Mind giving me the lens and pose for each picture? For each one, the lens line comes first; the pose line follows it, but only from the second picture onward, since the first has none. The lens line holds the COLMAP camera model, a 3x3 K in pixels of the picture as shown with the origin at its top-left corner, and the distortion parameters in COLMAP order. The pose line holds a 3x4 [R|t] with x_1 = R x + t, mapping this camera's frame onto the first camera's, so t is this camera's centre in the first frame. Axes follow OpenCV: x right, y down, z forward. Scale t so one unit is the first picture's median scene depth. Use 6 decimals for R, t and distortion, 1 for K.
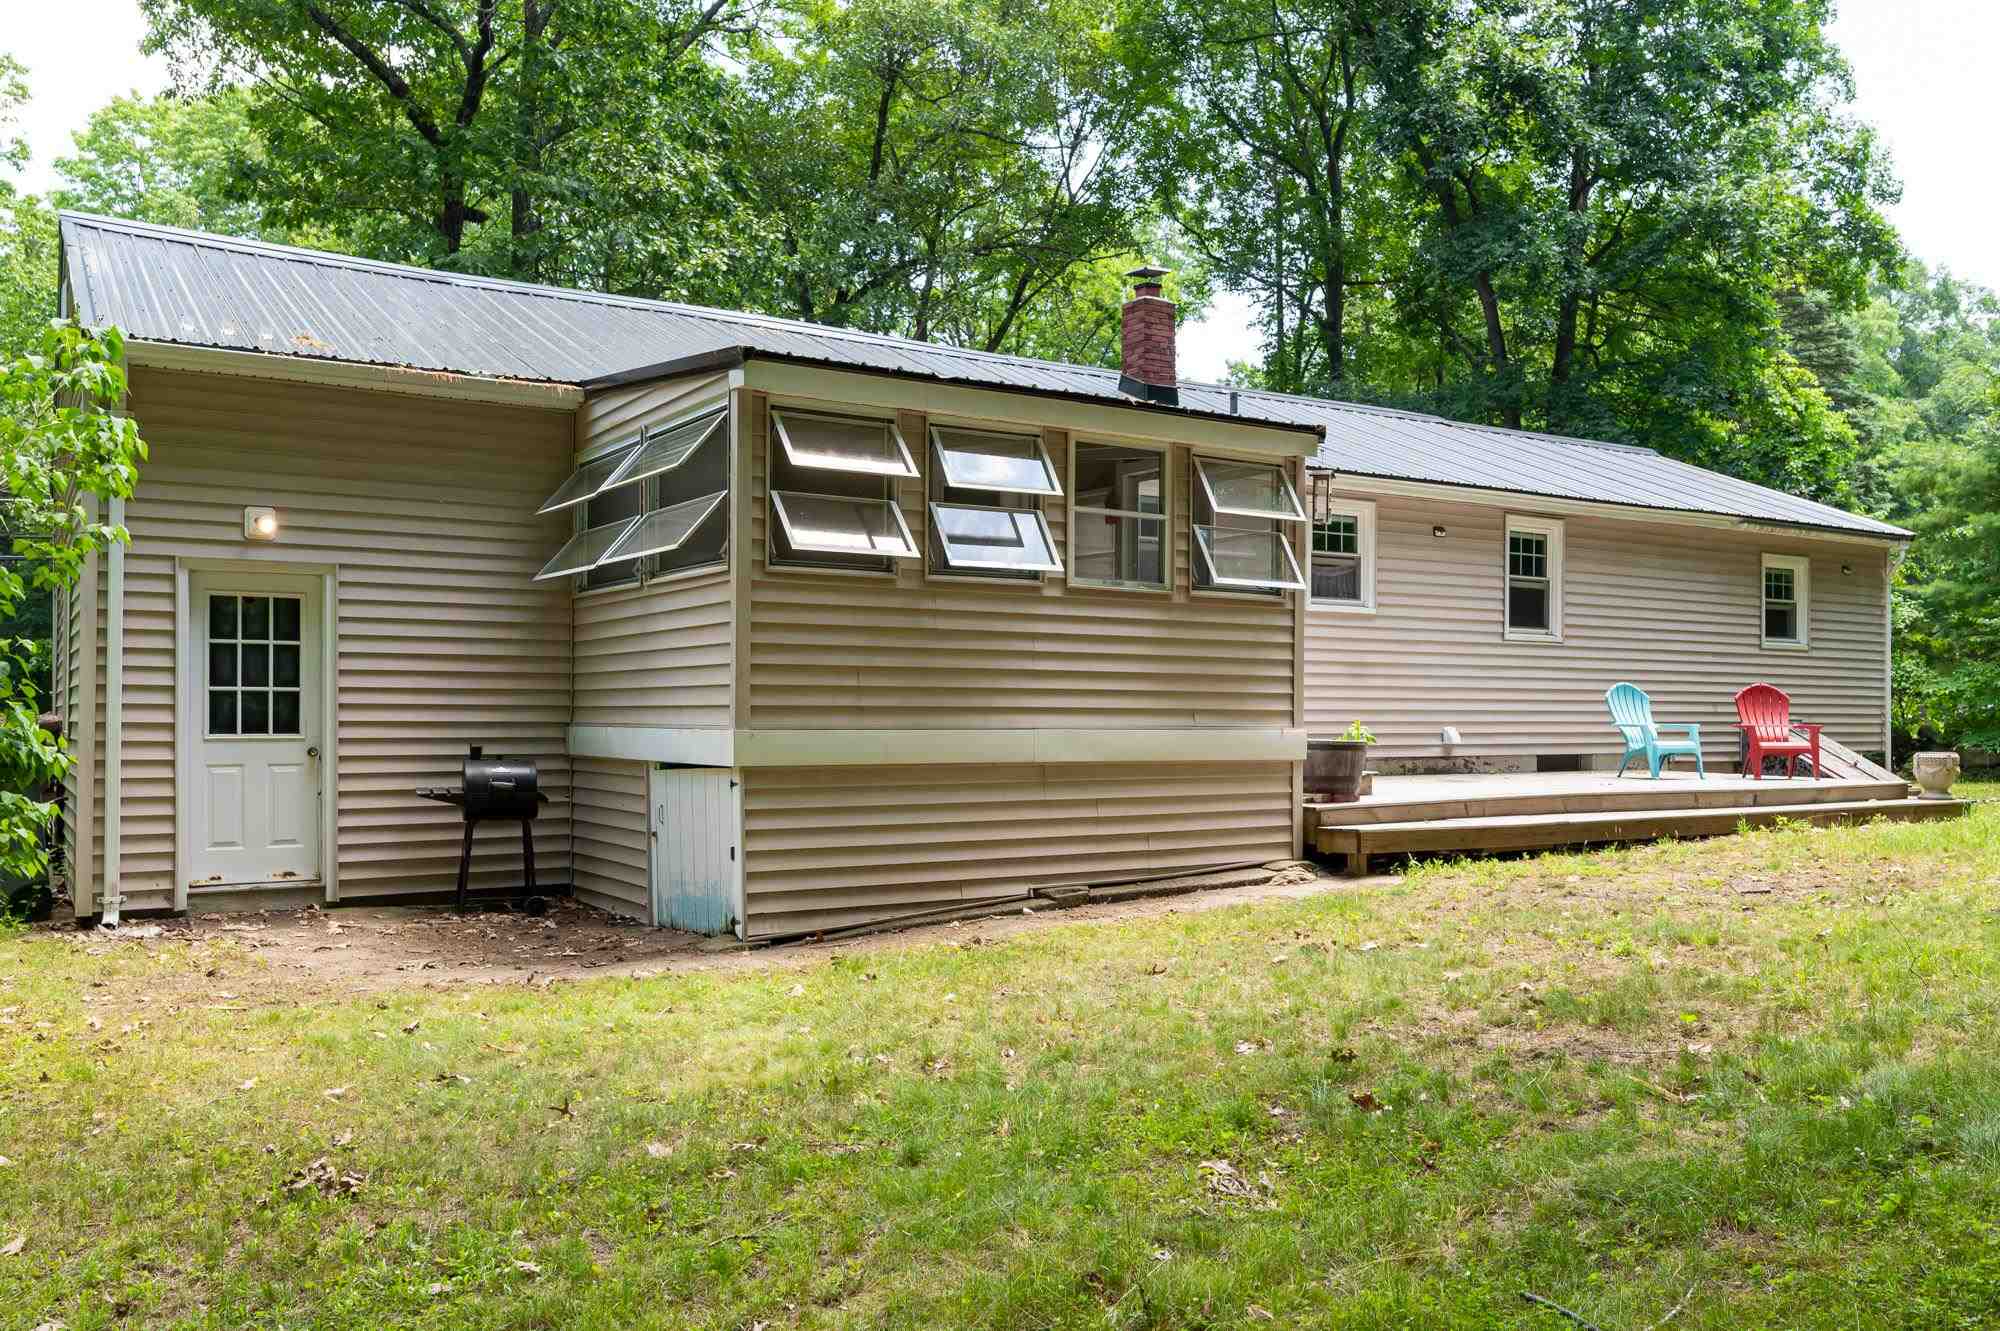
lens RADIAL K [[1613.4, 0, 1002.1], [0, 1613.4, 709.8], [0, 0, 1]] dist [-0.033868, 0.008680]
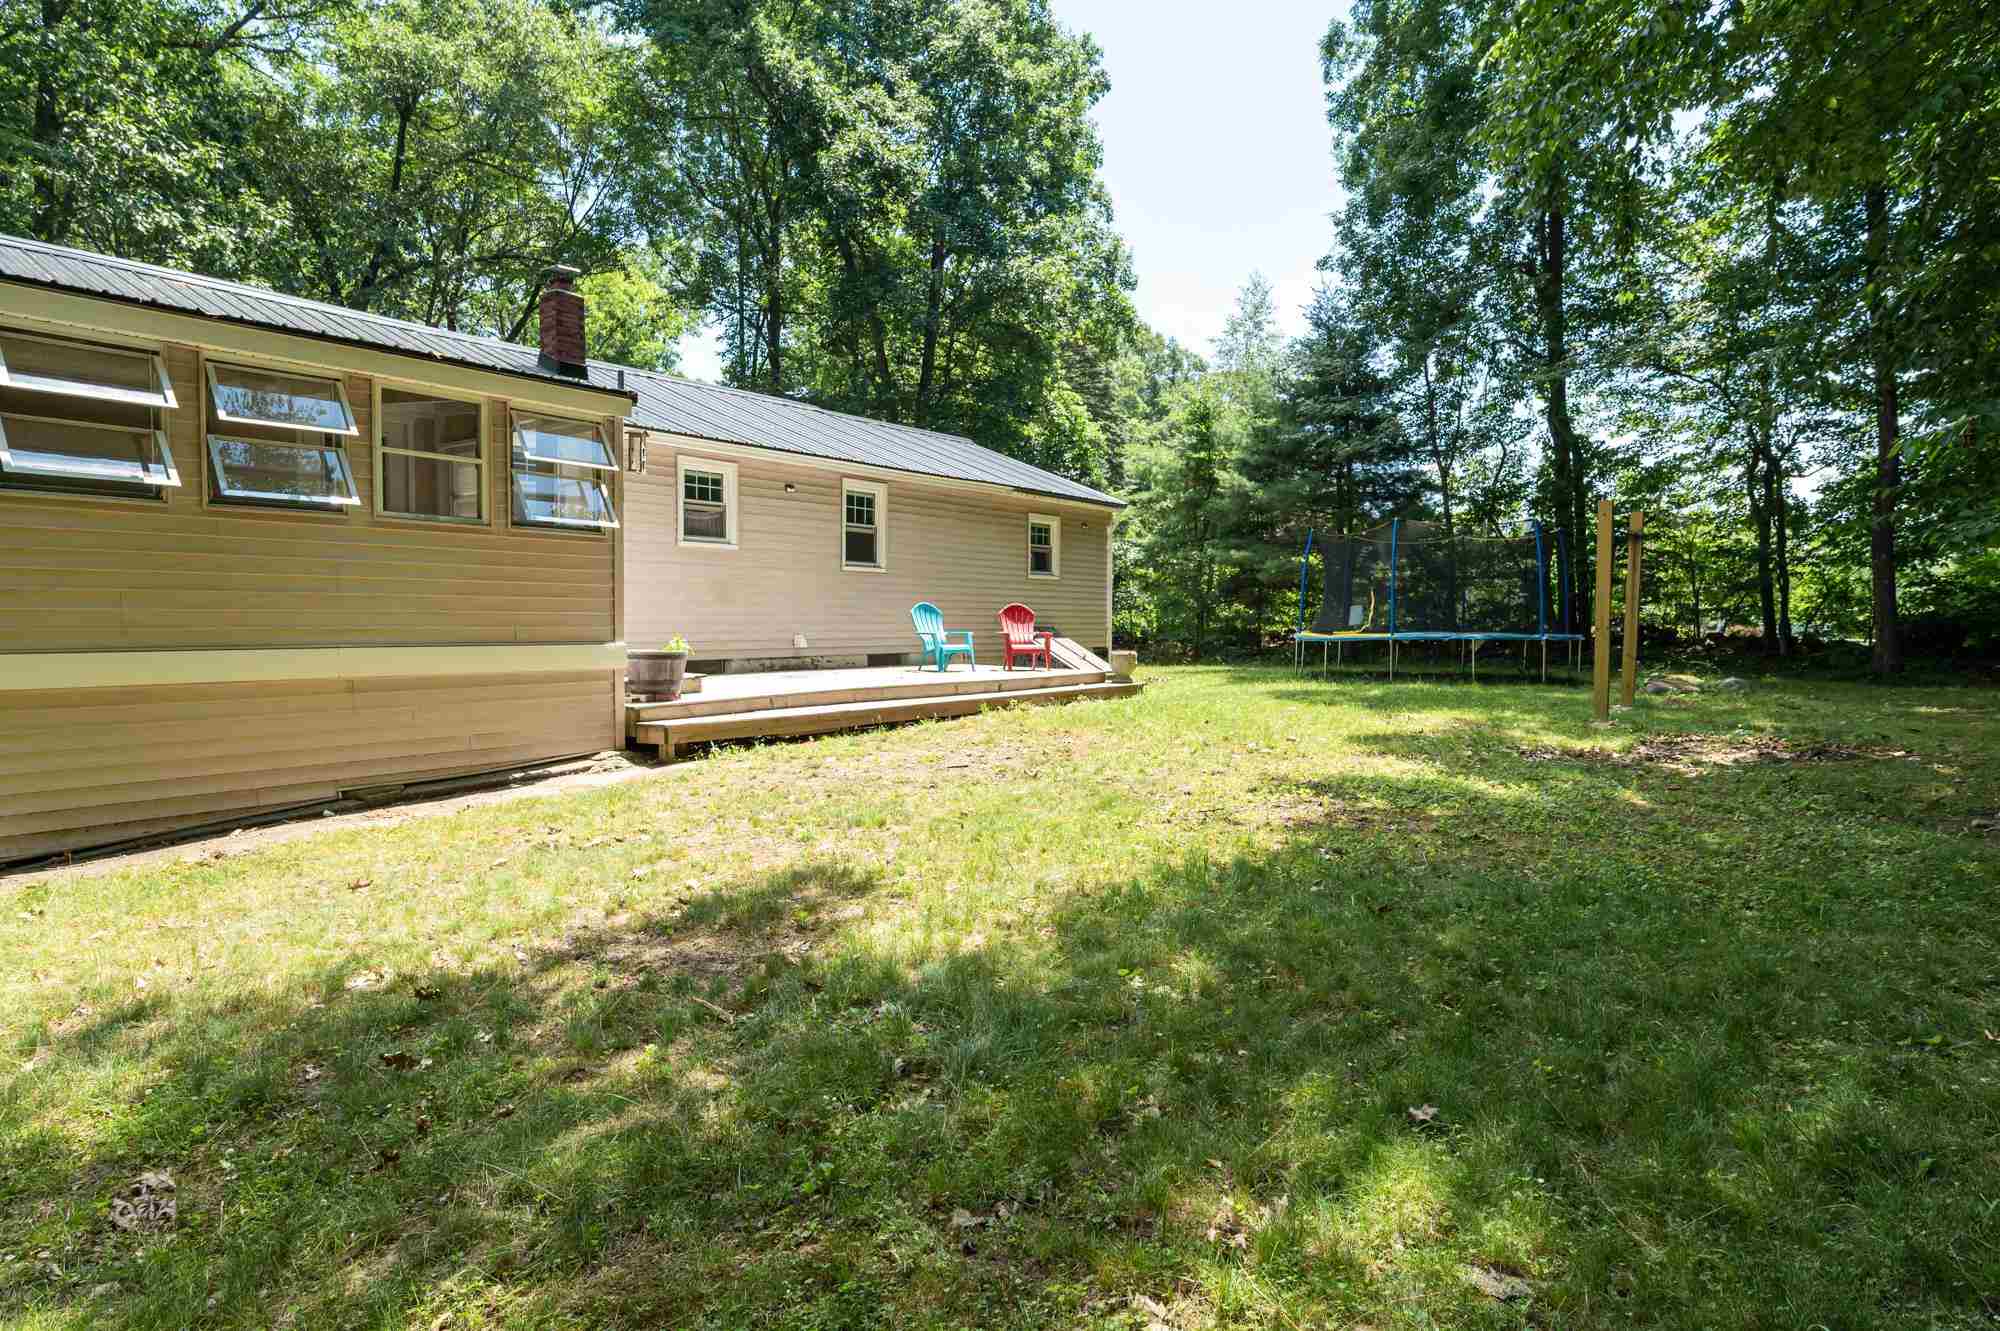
lens RADIAL K [[1092.2, 0, 1000.0], [0, 1092.2, 665.5], [0, 0, 1]] dist [-0.035704, -0.000960]
pose [[0.933474, -0.015792, 0.358298, 0.099531], [-0.001132, 0.998895, 0.046975, -0.006306], [-0.358644, -0.044255, 0.932425, 0.083130]]
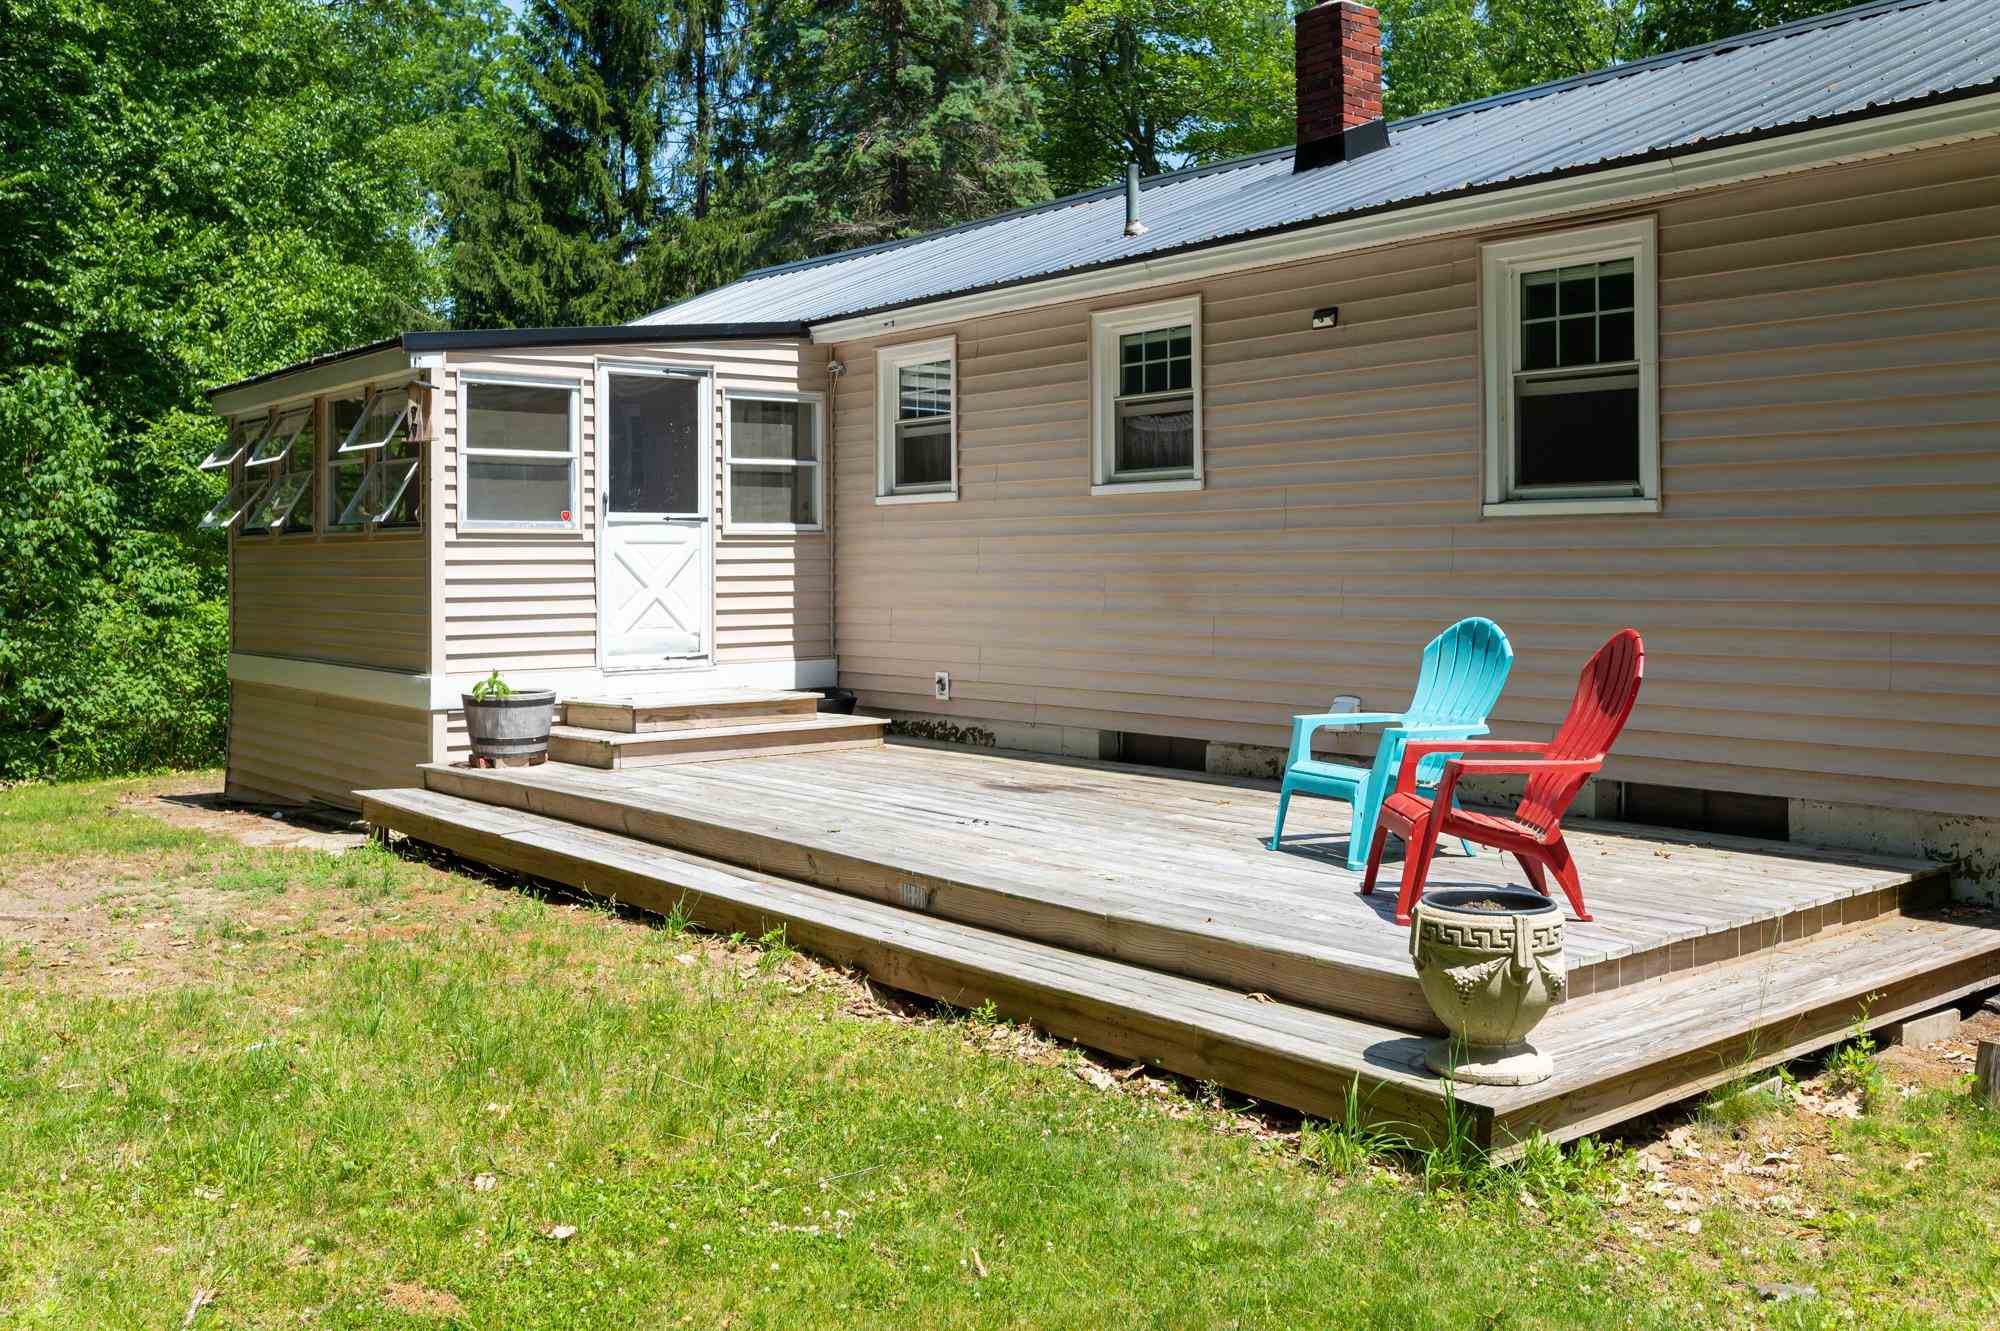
lens RADIAL K [[1744.7, 0, 998.2], [0, 1744.7, 578.7], [0, 0, 1]] dist [-0.072823, 0.001030]
pose [[0.123396, -0.000687, -0.992357, 0.743968], [0.004807, 0.999988, -0.000094, -0.025135], [0.992346, -0.004758, 0.123398, 0.757385]]
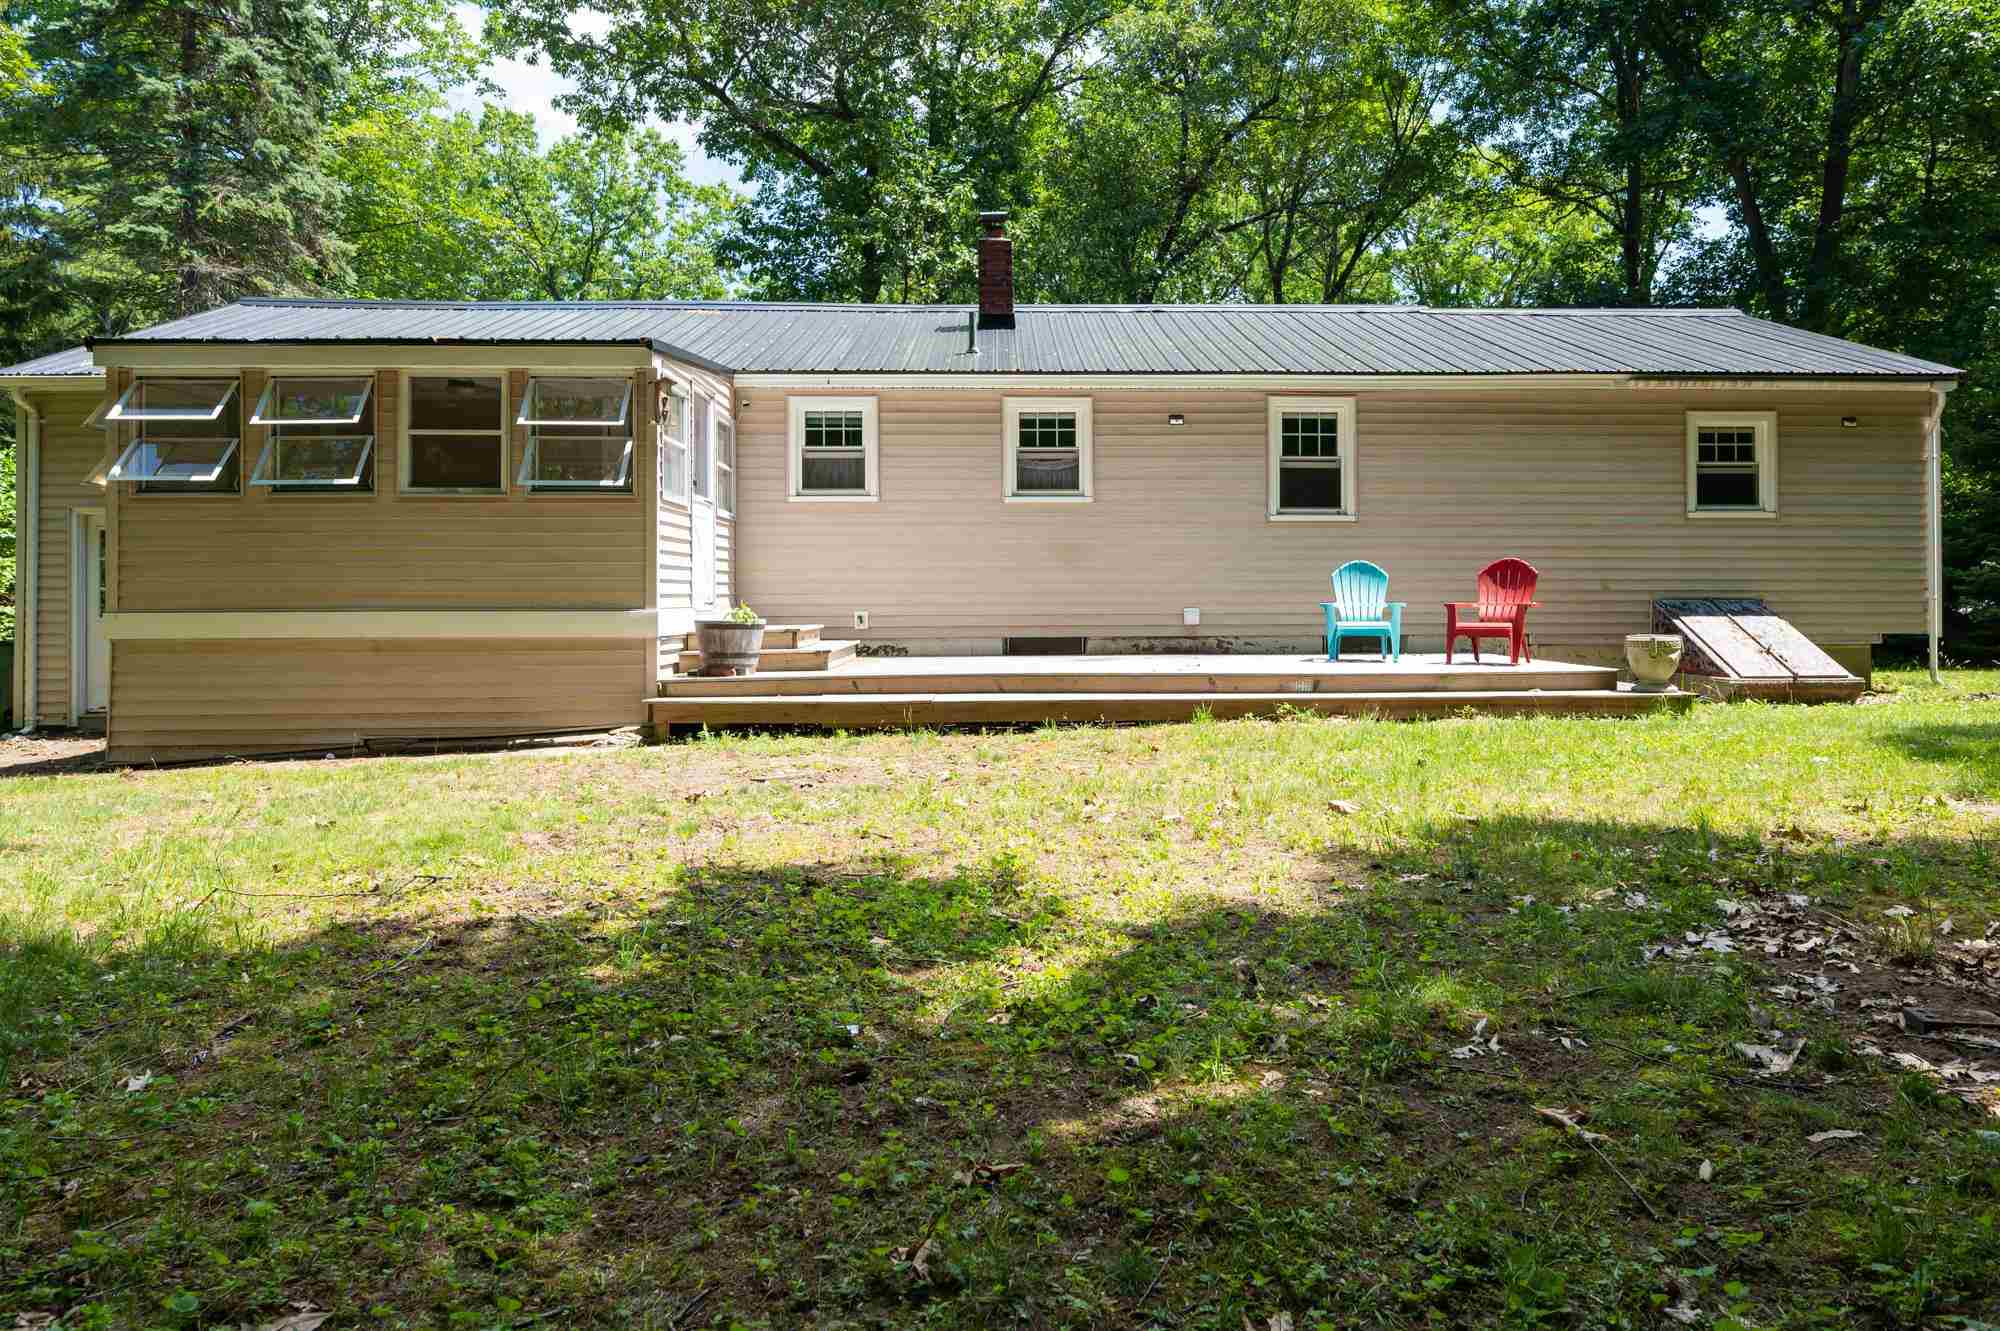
lens RADIAL K [[1195.2, 0, 999.7], [0, 1195.2, 600.5], [0, 0, 1]] dist [-0.028075, -0.001120]
pose [[0.867027, -0.009790, -0.498164, 0.508765], [0.010201, 0.999946, -0.001896, 0.005689], [0.498156, -0.003438, 0.867081, 0.251585]]
